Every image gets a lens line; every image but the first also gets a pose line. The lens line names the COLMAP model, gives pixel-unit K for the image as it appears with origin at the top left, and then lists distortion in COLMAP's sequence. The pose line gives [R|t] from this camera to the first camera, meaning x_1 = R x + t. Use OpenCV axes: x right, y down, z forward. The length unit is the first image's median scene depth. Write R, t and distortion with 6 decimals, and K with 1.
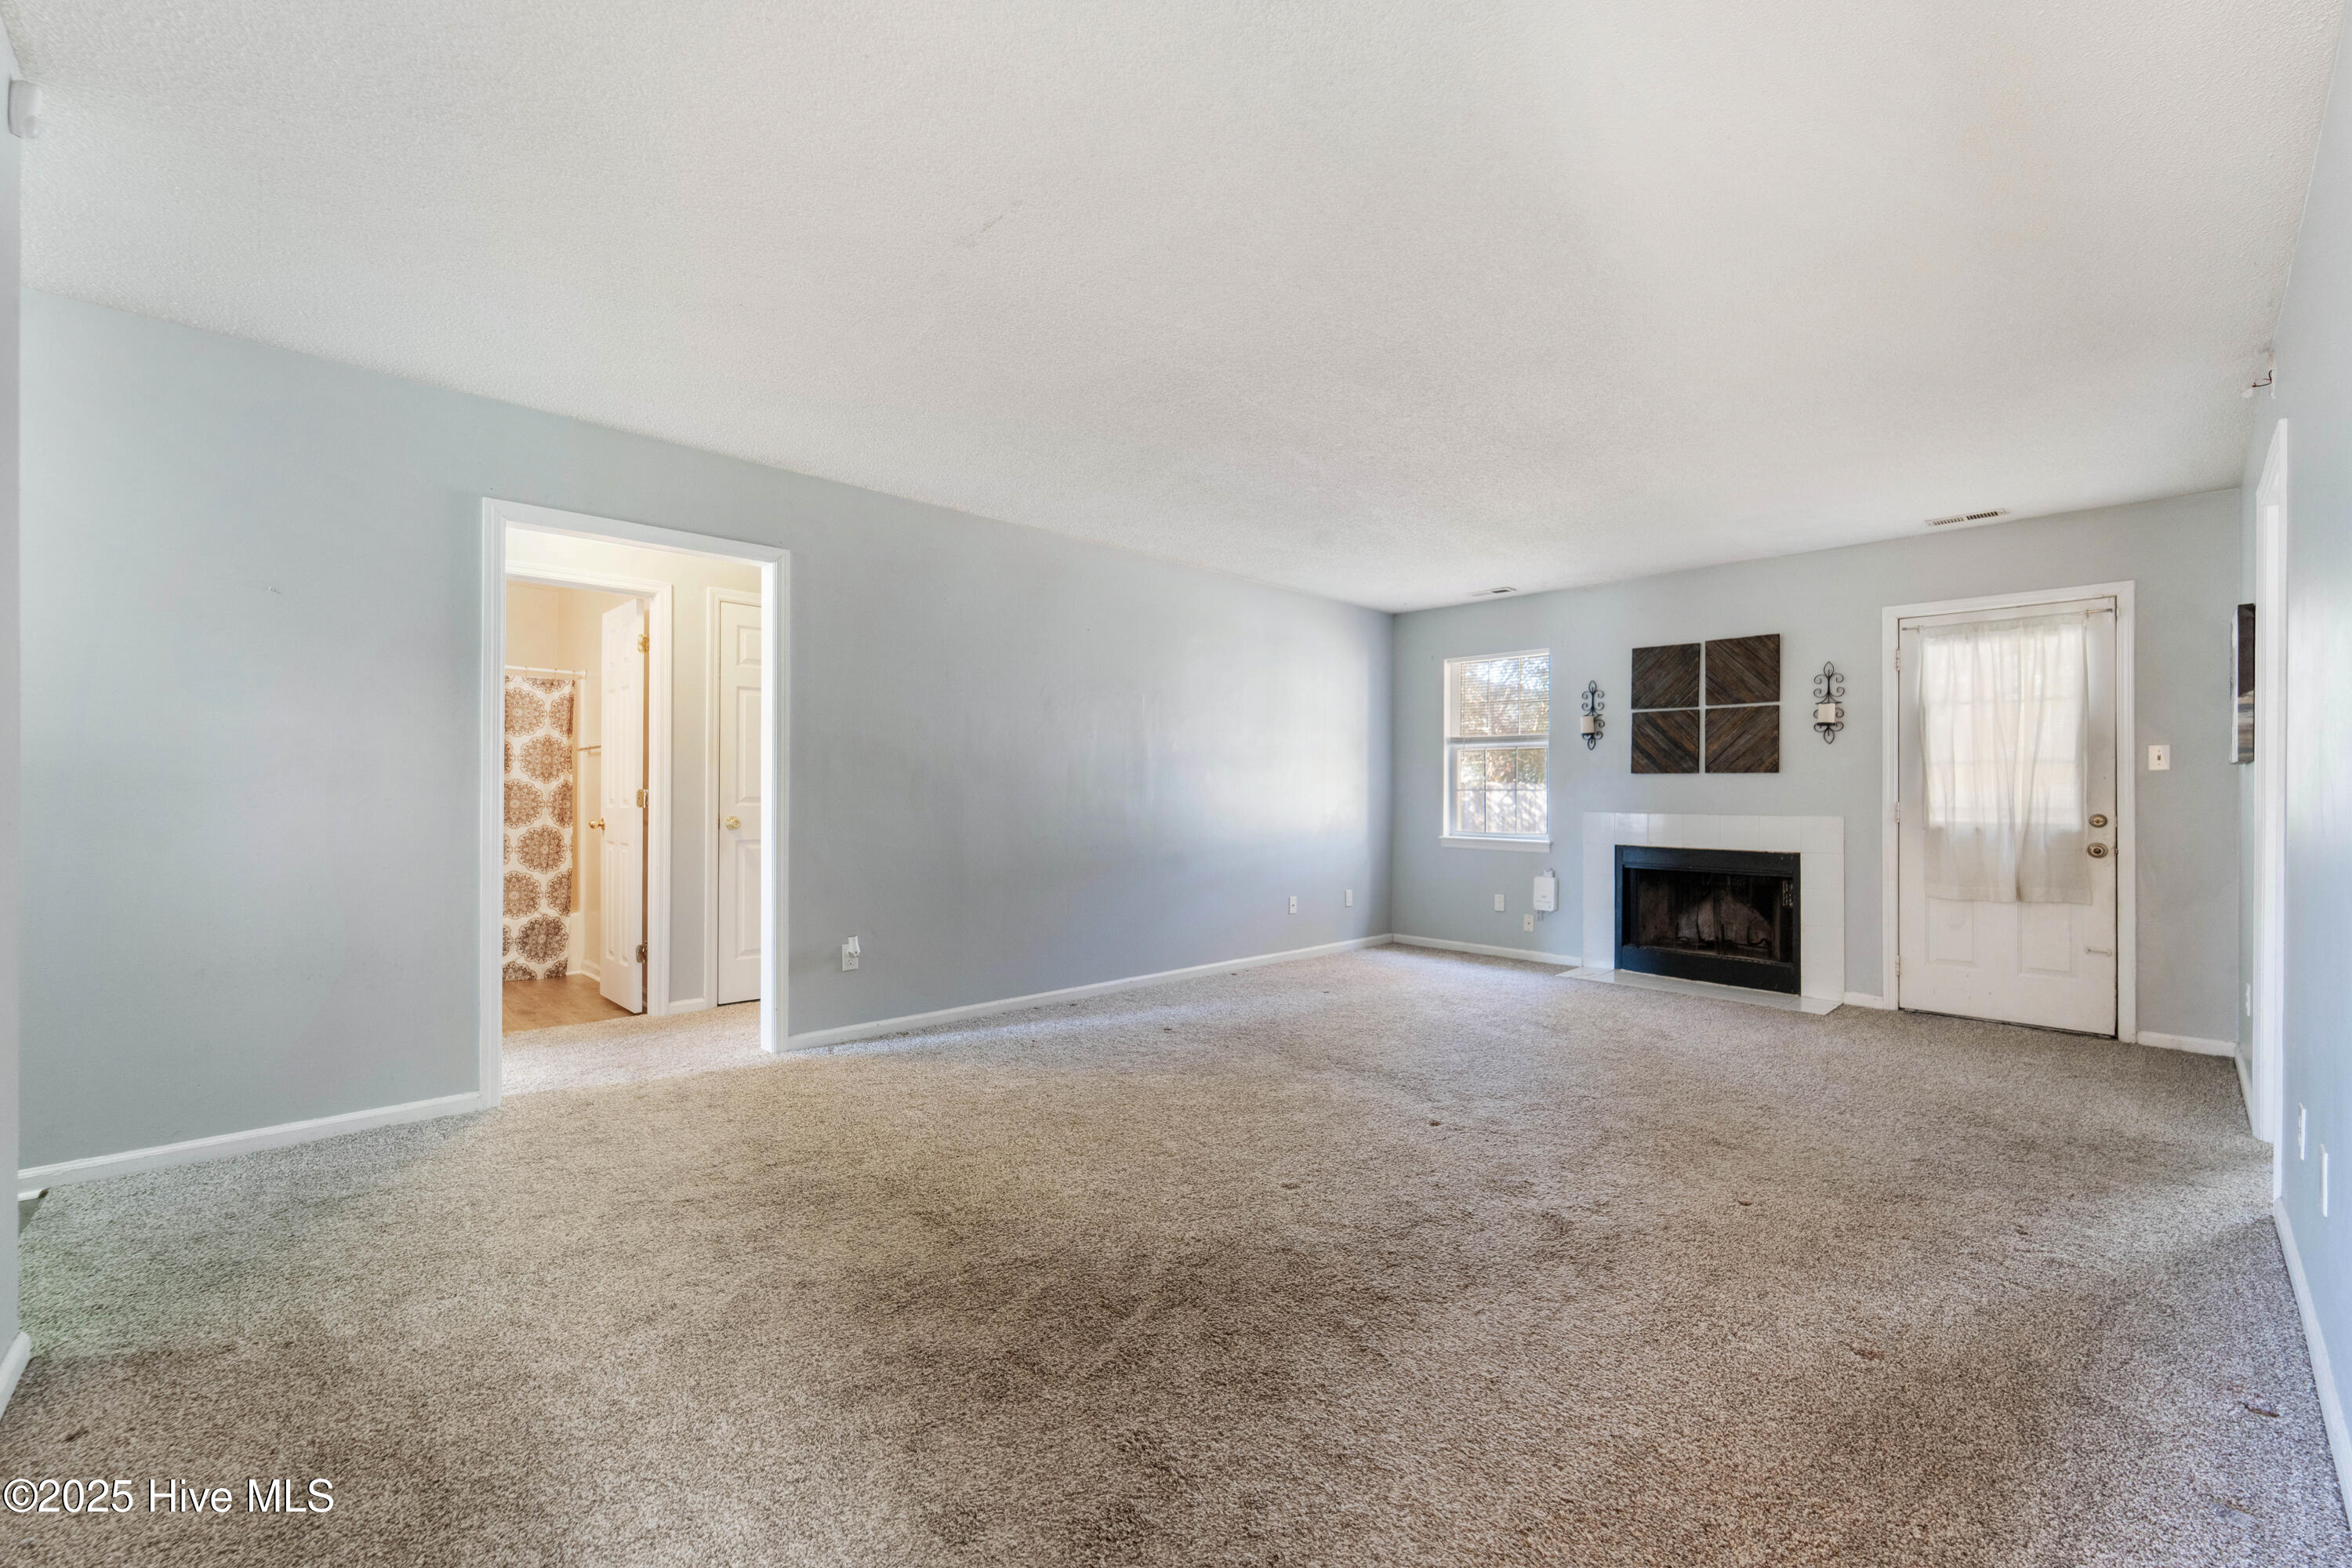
lens RADIAL K [[954.9, 0, 1181.6], [0, 954.9, 793.4], [0, 0, 1]] dist [0.001553, -0.000387]
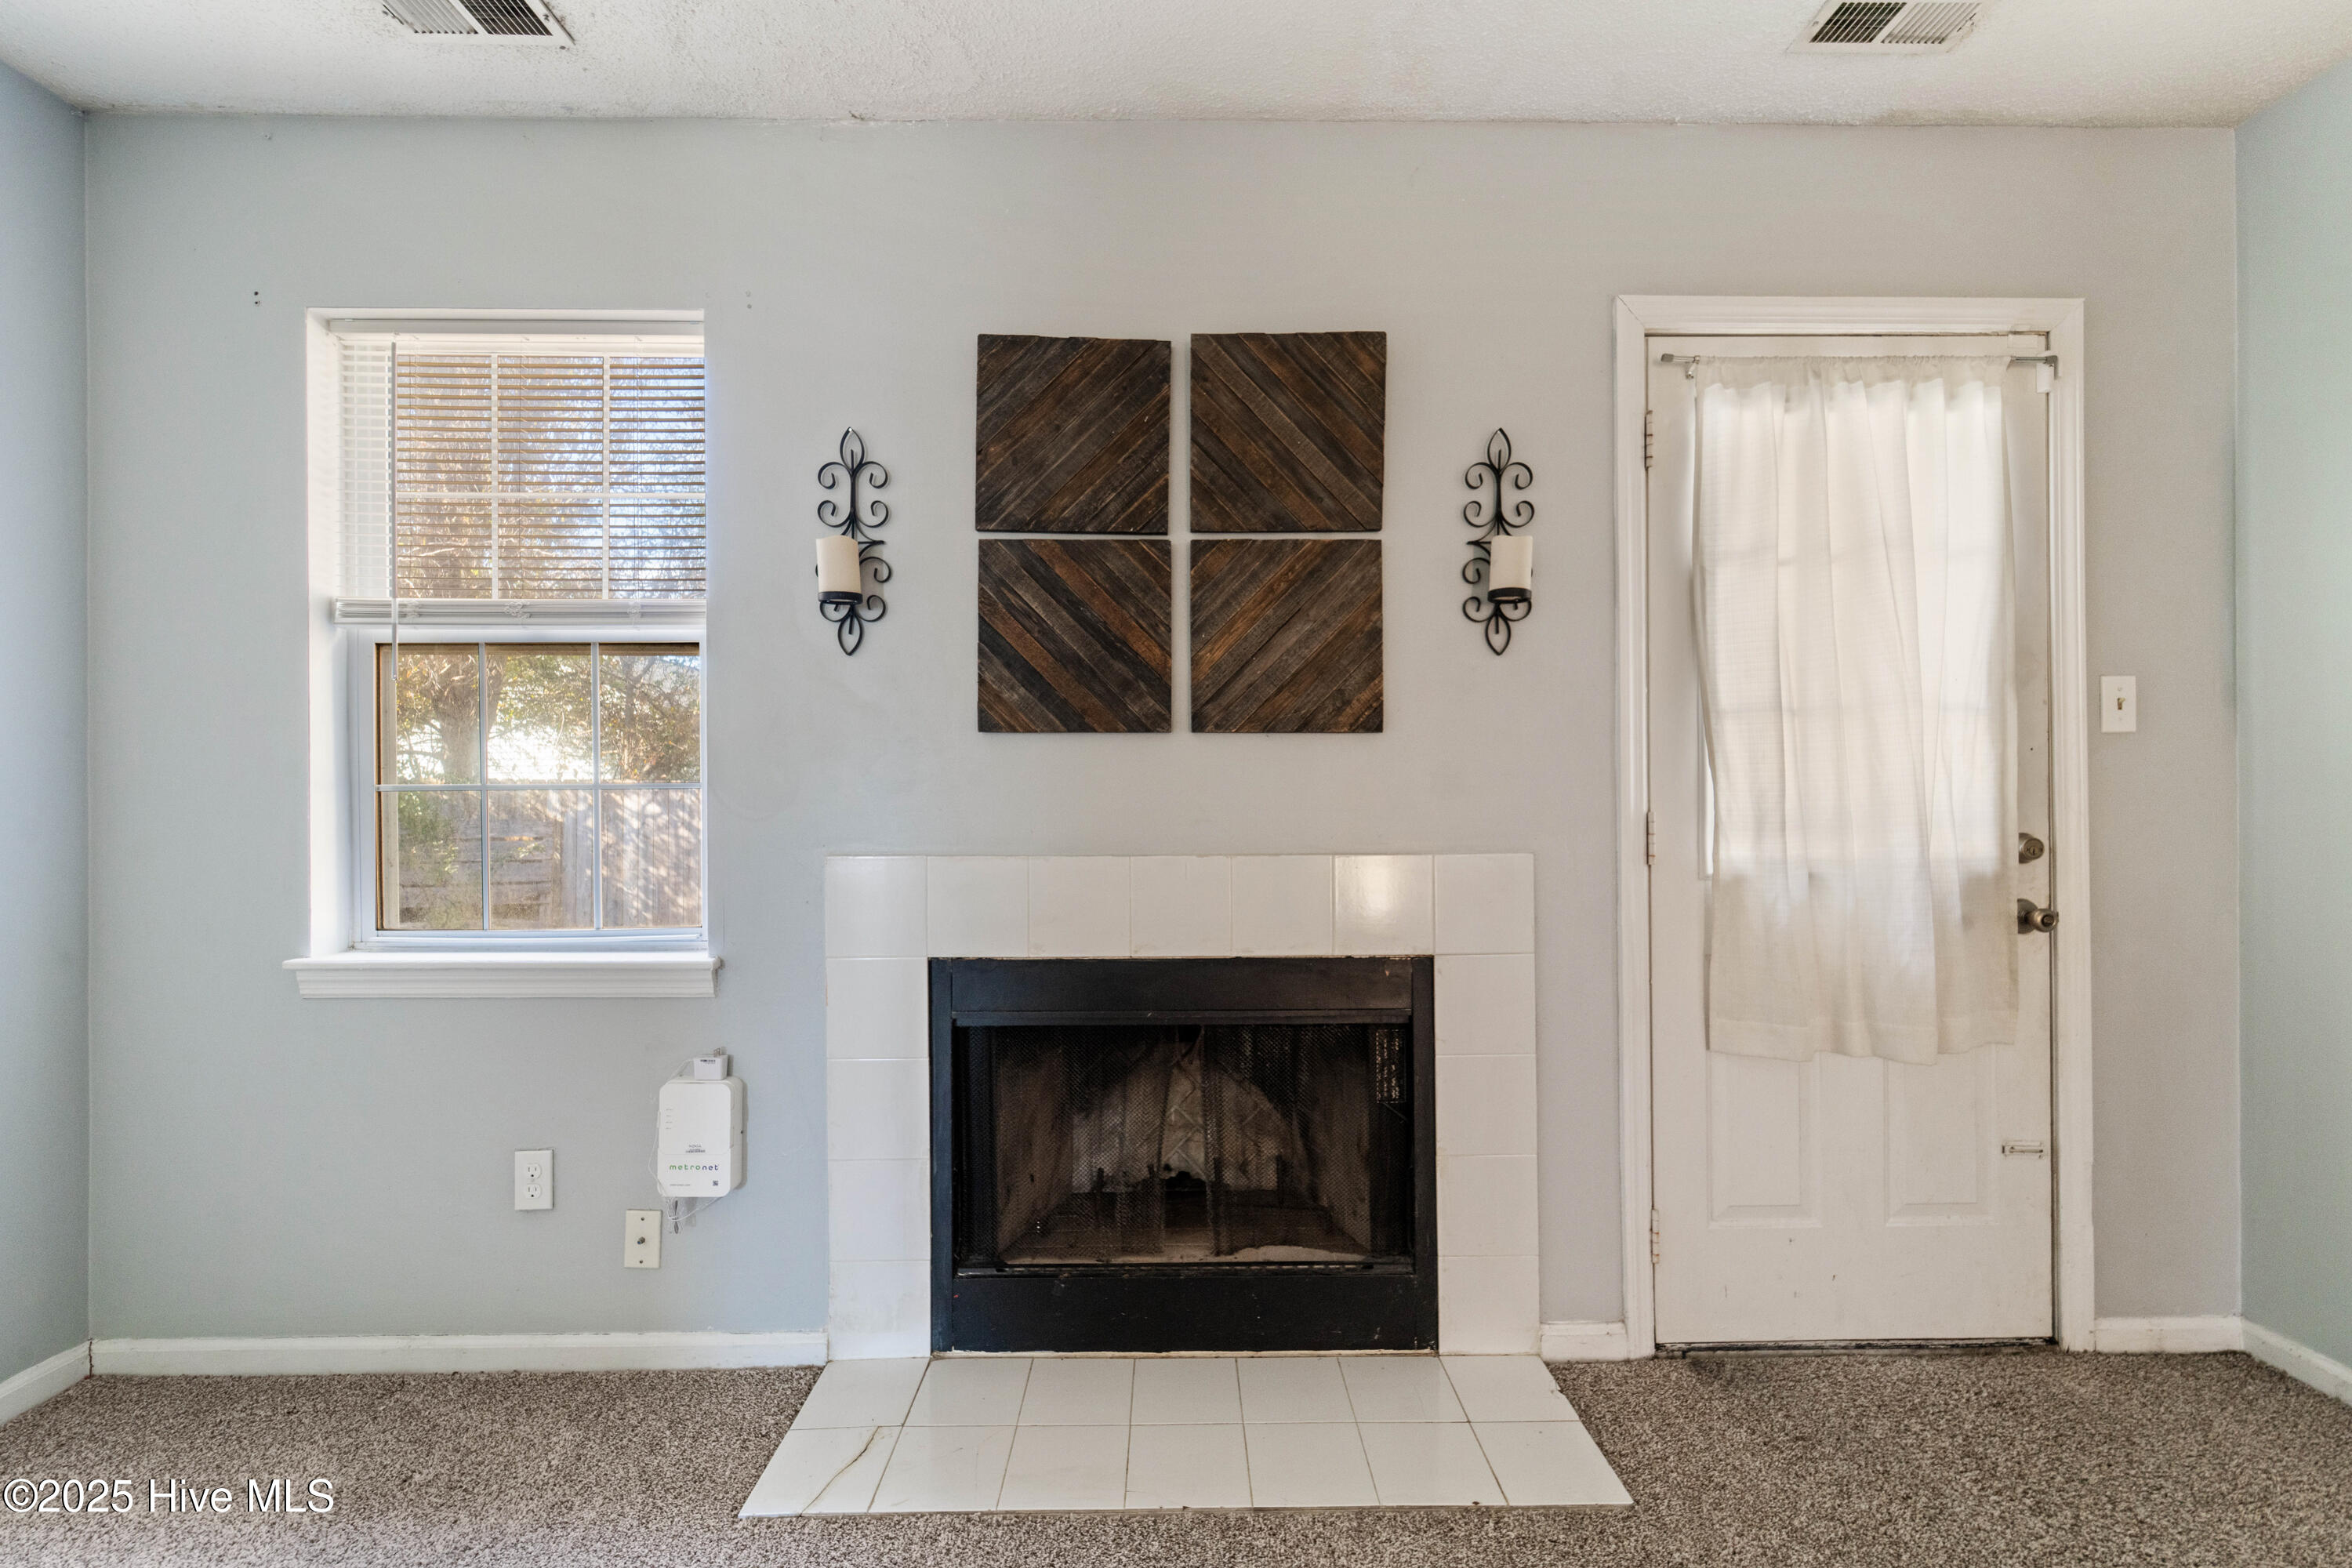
lens RADIAL K [[975.7, 0, 1190.5], [0, 975.7, 756.6], [0, 0, 1]] dist [0.002312, -0.001053]
pose [[0.689583, -0.007252, 0.724170, 0.299480], [0.009647, 0.999953, 0.000827, -0.012862], [-0.724142, 0.006416, 0.689621, 0.761953]]
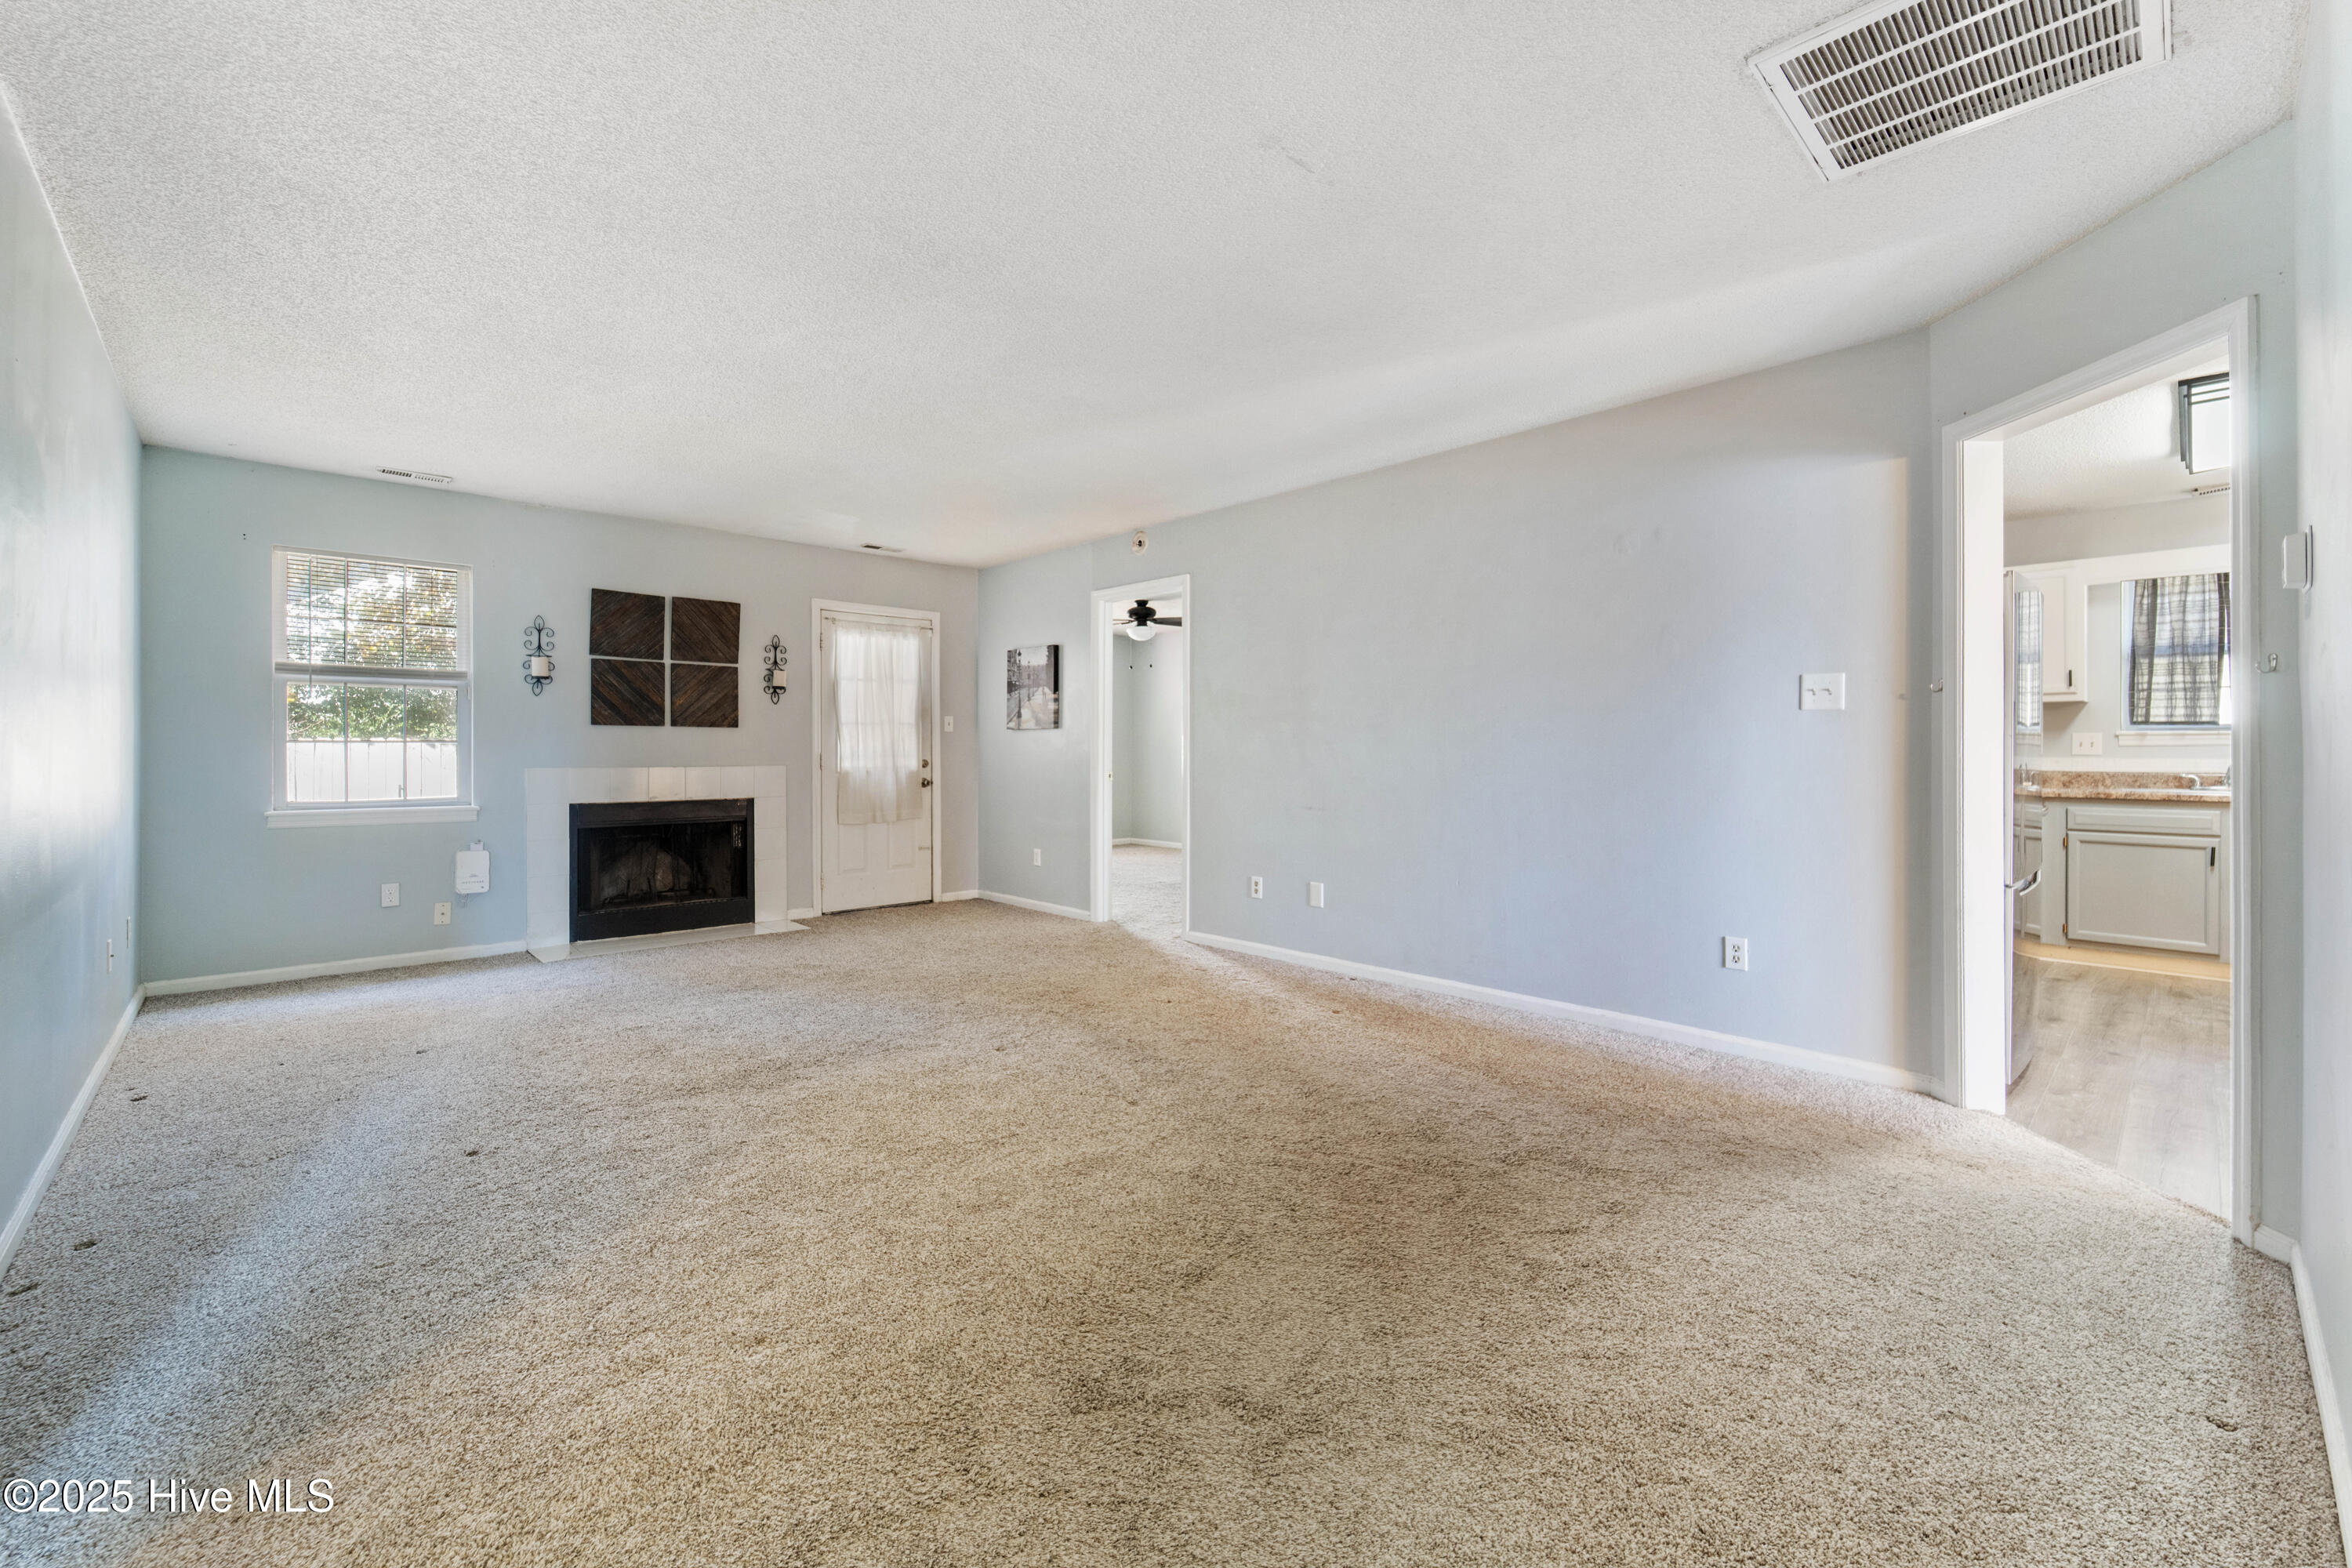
lens RADIAL K [[963.1, 0, 1192.7], [0, 963.1, 747.5], [0, 0, 1]] dist [-0.003759, -0.000907]
pose [[0.005874, -0.003328, 0.999977, -0.469663], [0.001620, 0.999993, 0.003318, -0.001152], [-0.999981, 0.001601, 0.005879, 0.438303]]
